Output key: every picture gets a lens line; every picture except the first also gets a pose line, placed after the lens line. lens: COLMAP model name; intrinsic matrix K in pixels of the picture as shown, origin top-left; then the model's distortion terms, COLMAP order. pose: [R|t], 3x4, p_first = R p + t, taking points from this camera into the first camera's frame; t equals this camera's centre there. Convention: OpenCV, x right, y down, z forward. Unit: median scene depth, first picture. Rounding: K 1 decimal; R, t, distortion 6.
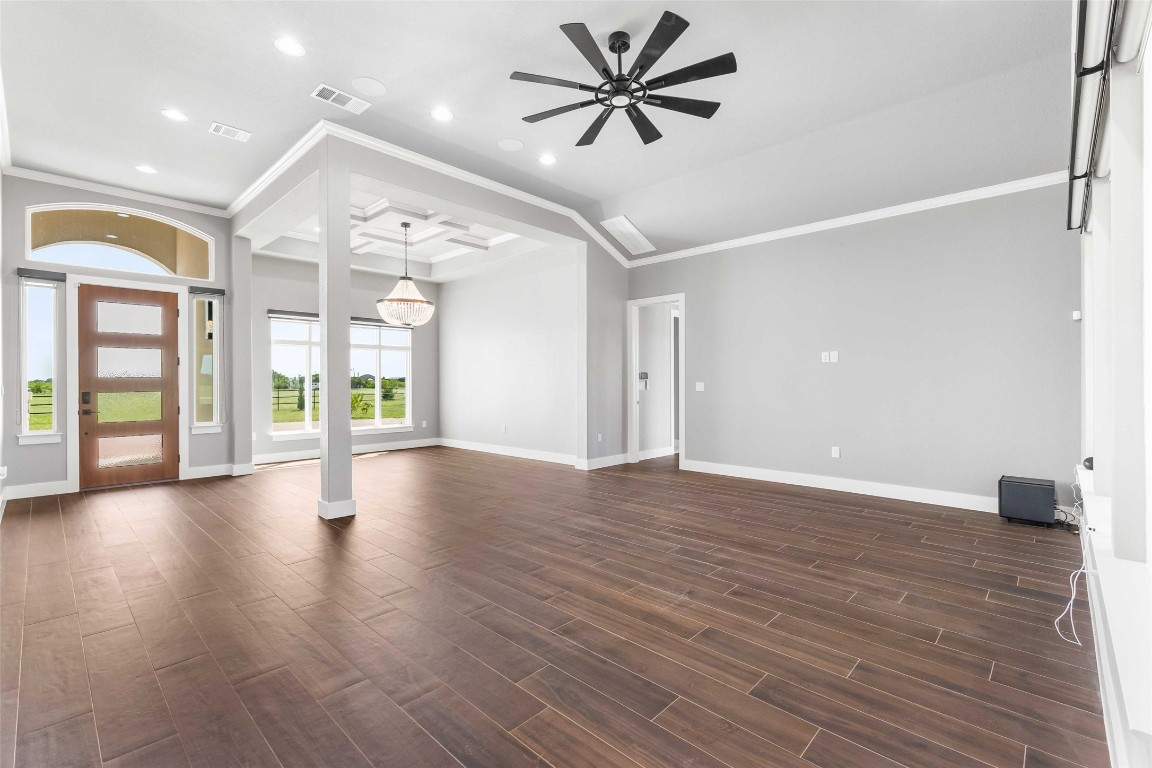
lens RADIAL K [[503.7, 0, 575.5], [0, 503.7, 384.0], [0, 0, 1]] dist [0.002143, 0.000078]
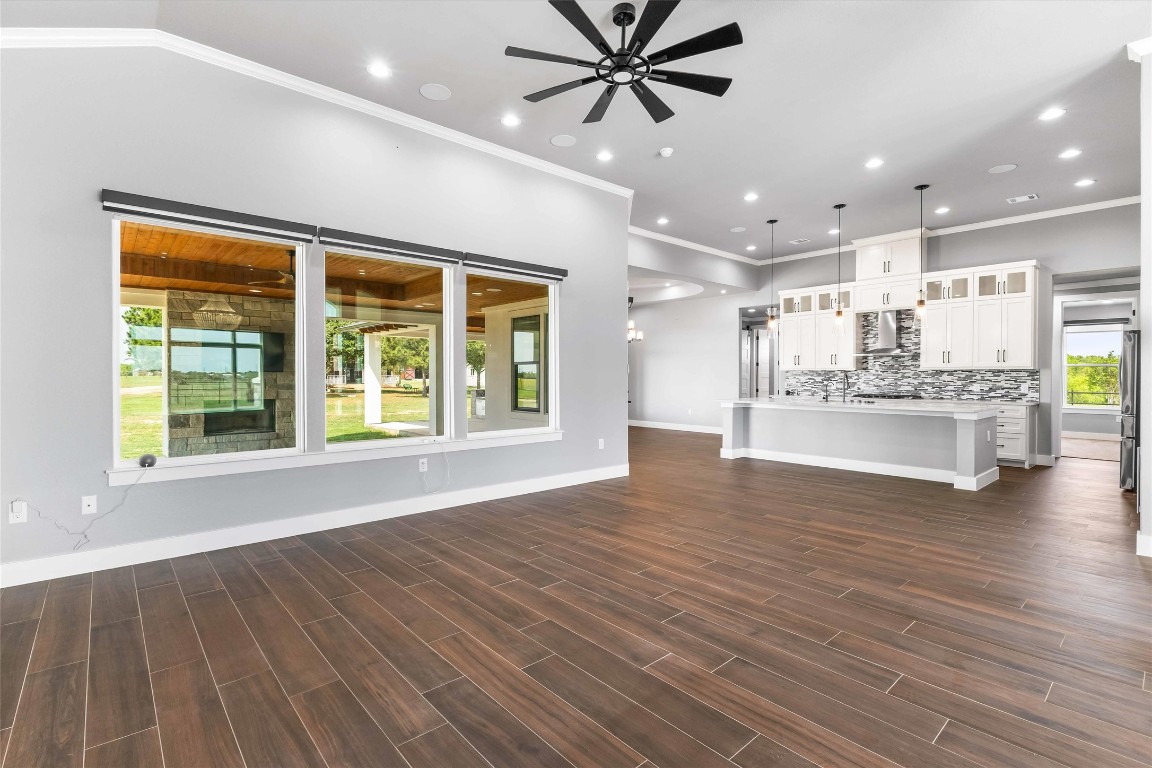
lens RADIAL K [[535.0, 0, 575.6], [0, 535.0, 381.9], [0, 0, 1]] dist [0.000008, 0.000005]
pose [[-0.996034, 0.002742, 0.088935, 0.078489], [0.003863, 0.999915, 0.012428, -0.009433], [-0.088893, 0.012722, -0.995960, 1.783433]]
